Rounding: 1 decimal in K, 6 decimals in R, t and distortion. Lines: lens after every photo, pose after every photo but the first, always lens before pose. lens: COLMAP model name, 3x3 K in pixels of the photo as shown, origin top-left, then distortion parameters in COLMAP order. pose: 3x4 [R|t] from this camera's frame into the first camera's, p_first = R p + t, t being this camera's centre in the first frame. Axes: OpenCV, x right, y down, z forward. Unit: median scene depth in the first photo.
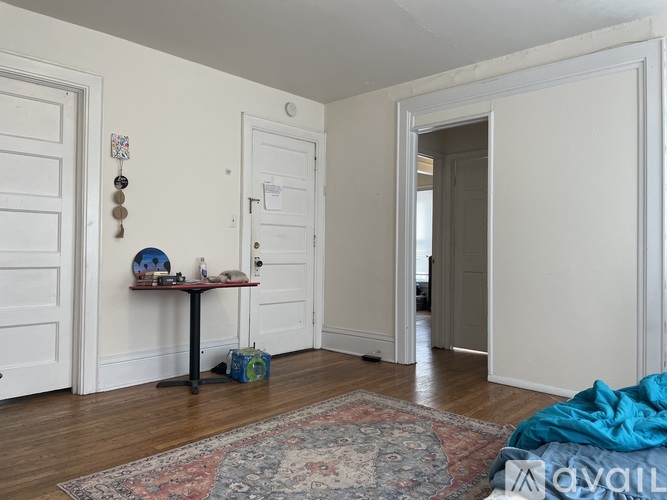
lens RADIAL K [[515.3, 0, 333.5], [0, 515.3, 250.0], [0, 0, 1]] dist [0.038482, -0.003189]
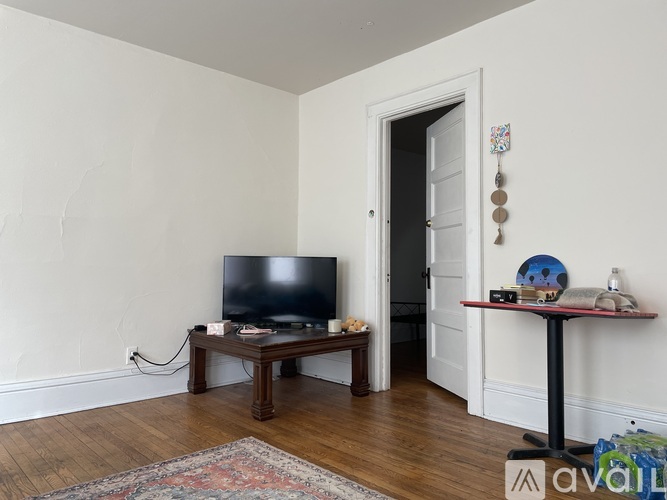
lens RADIAL K [[515.3, 0, 333.5], [0, 515.3, 250.0], [0, 0, 1]] dist [0.038482, -0.003189]
pose [[-0.088890, -0.048939, -0.994838, 0.498236], [-0.003530, 0.998801, -0.048819, 0.030496], [0.996035, -0.000828, -0.088956, 0.865582]]
